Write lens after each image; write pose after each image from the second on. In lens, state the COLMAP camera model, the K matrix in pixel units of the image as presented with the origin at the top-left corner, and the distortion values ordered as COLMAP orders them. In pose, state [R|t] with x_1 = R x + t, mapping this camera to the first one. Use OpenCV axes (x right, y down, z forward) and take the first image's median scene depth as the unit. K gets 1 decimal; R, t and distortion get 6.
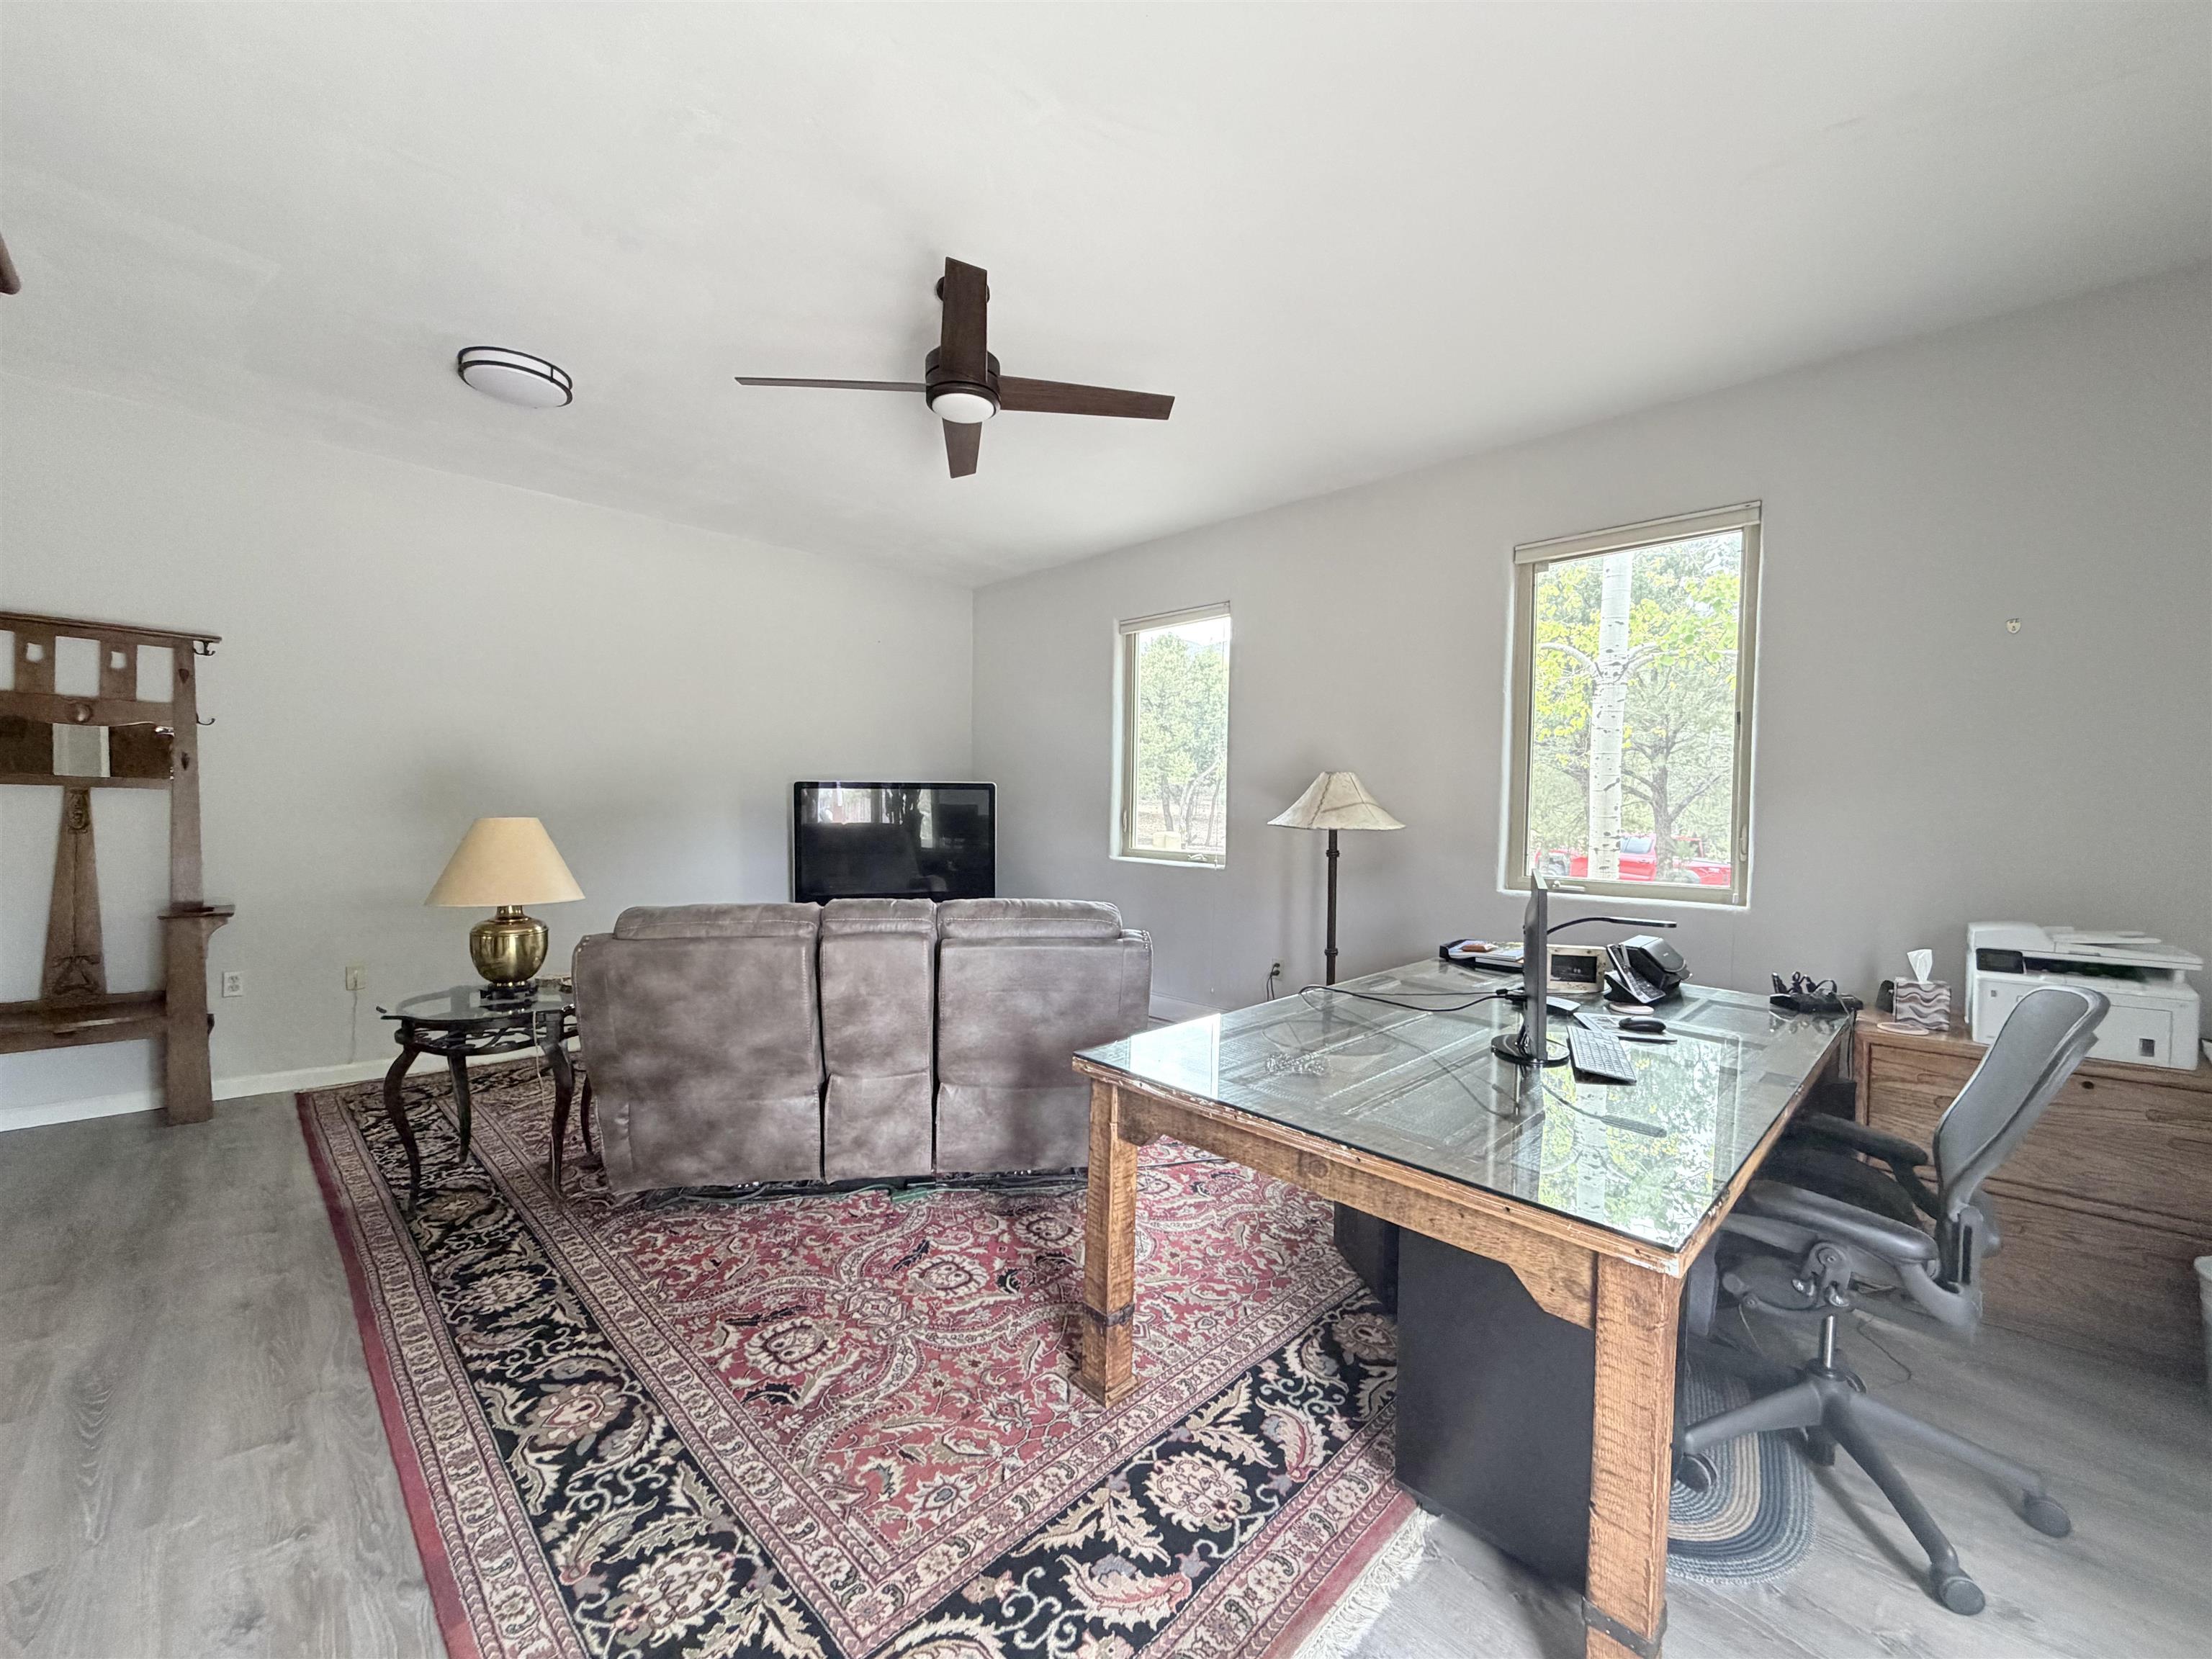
lens RADIAL K [[881.1, 0, 1101.9], [0, 881.1, 838.7], [0, 0, 1]] dist [-0.000639, -0.000119]
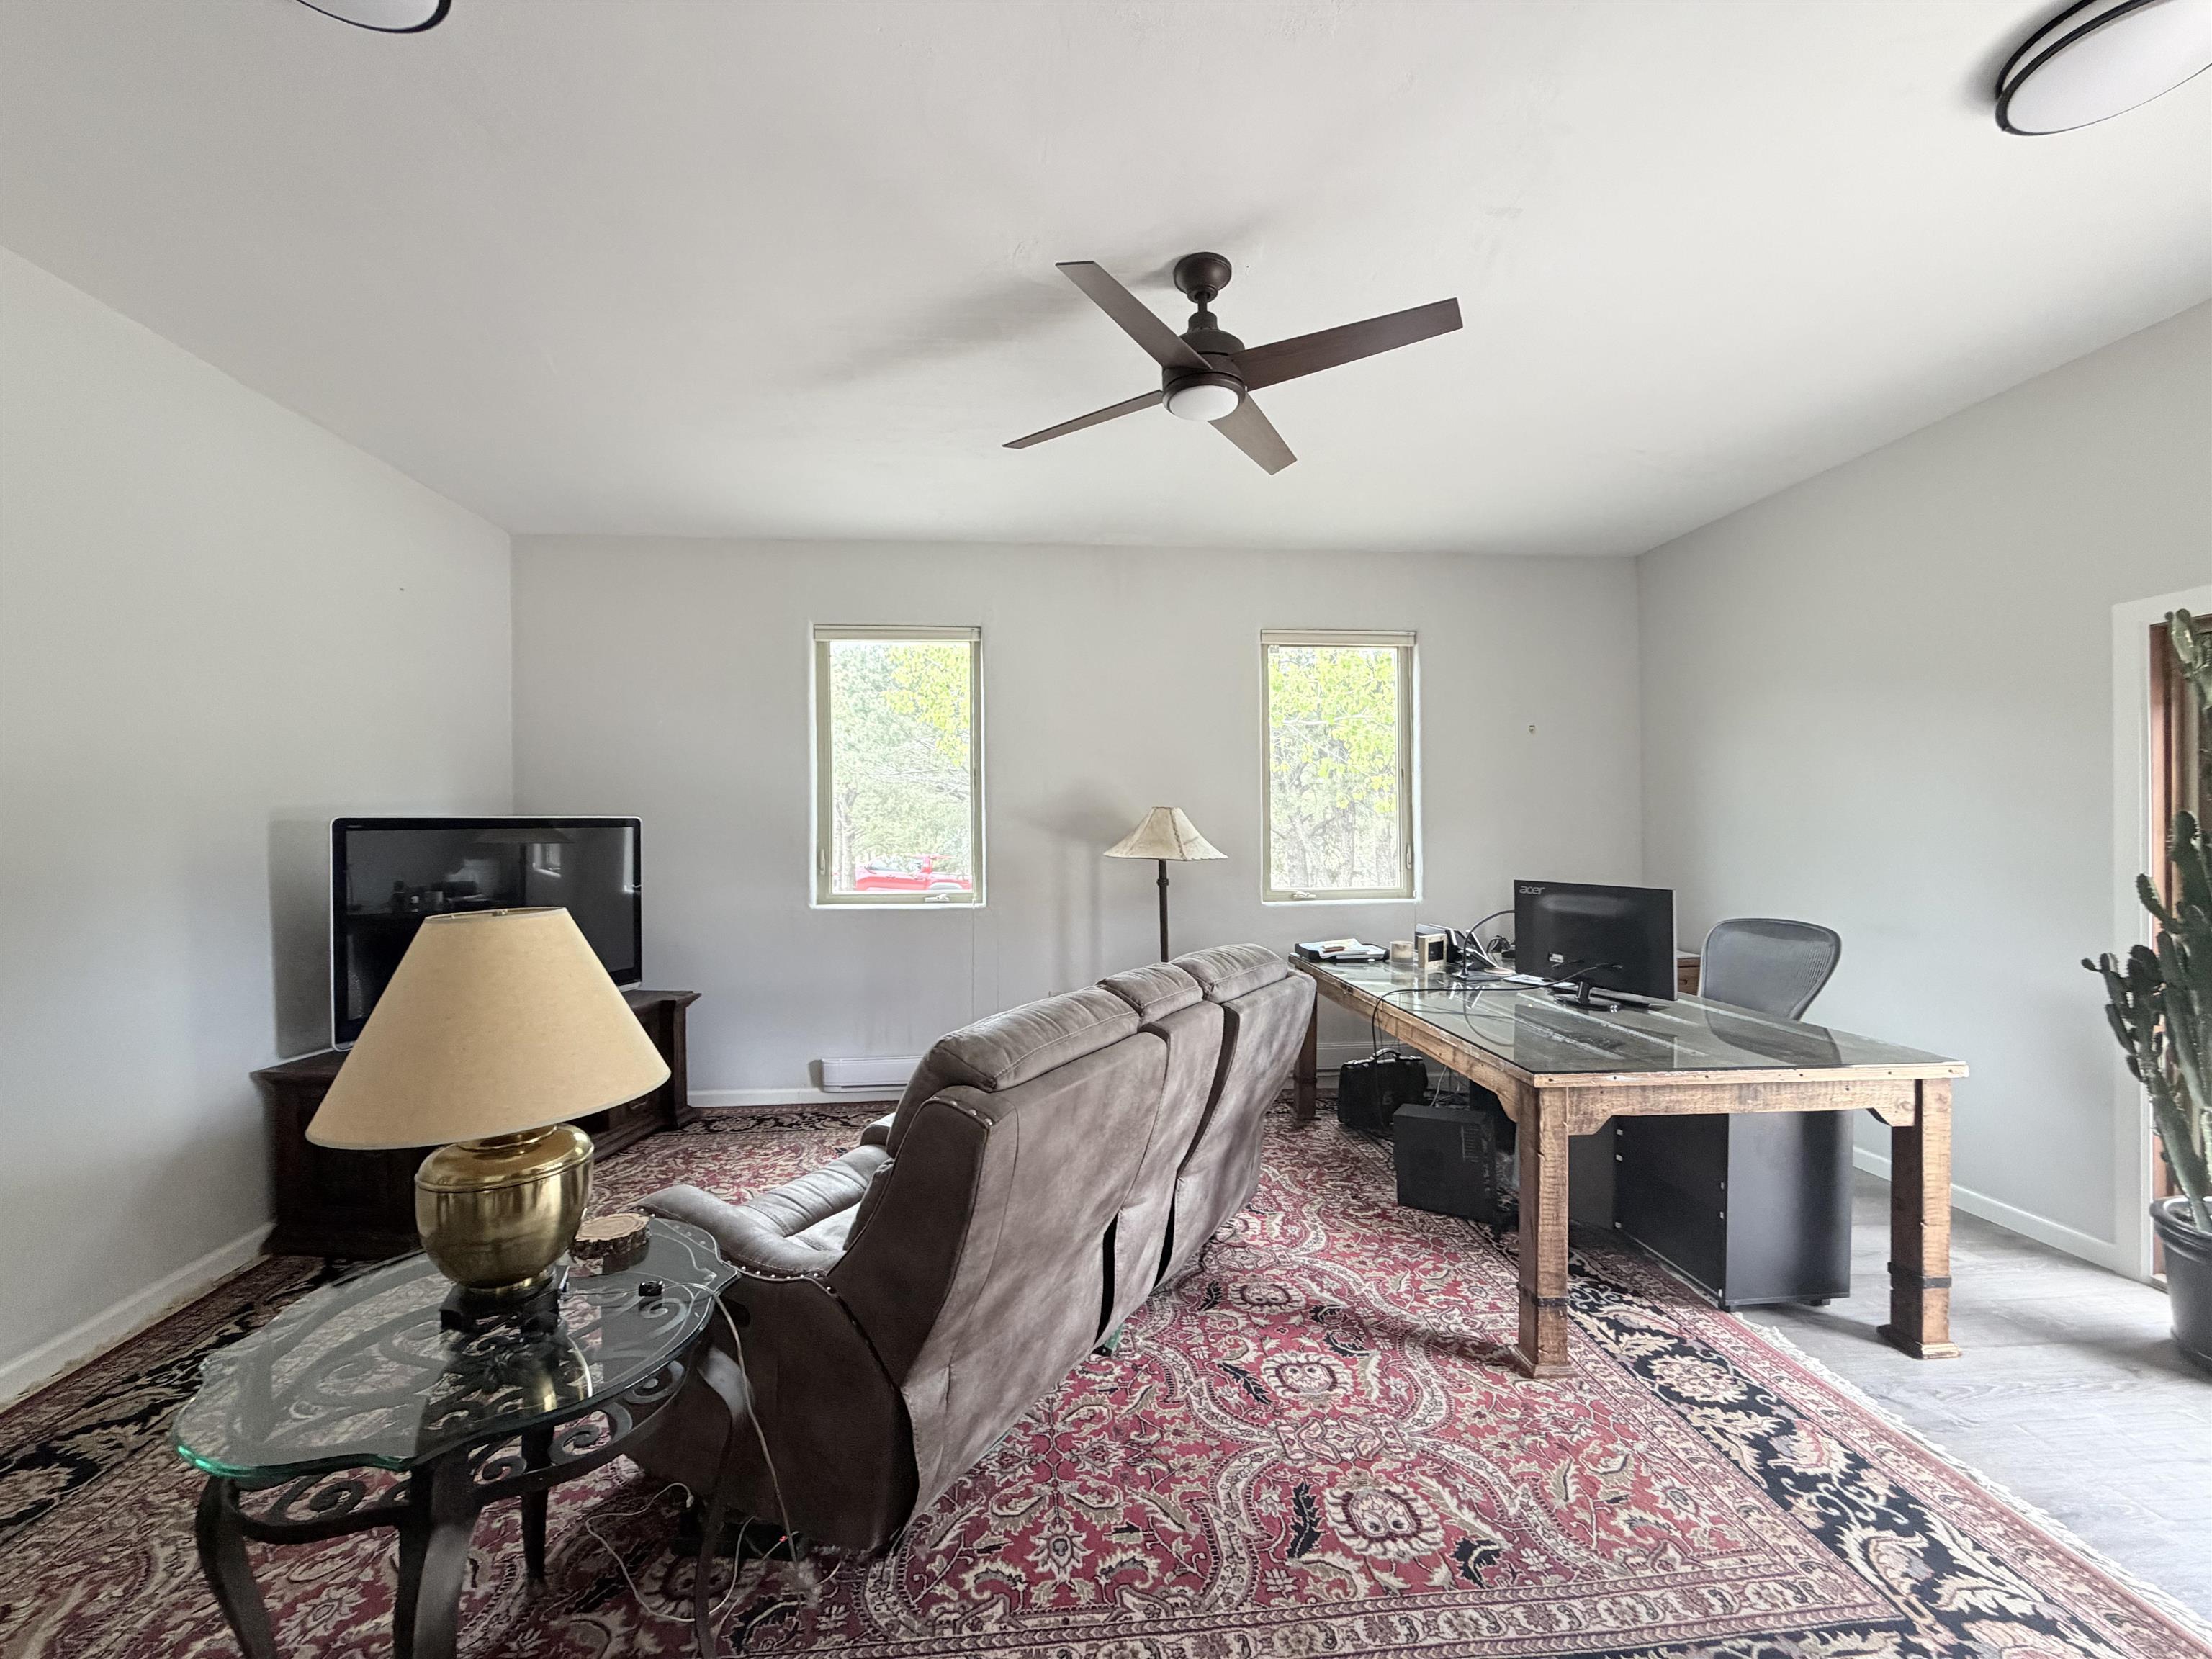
lens RADIAL K [[882.6, 0, 1102.9], [0, 882.6, 831.2], [0, 0, 1]] dist [0.000038, 0.000206]
pose [[0.642547, -0.019502, 0.765998, -1.066192], [0.047576, 0.998763, -0.014481, -0.057449], [-0.764768, 0.045748, 0.642680, 0.604676]]
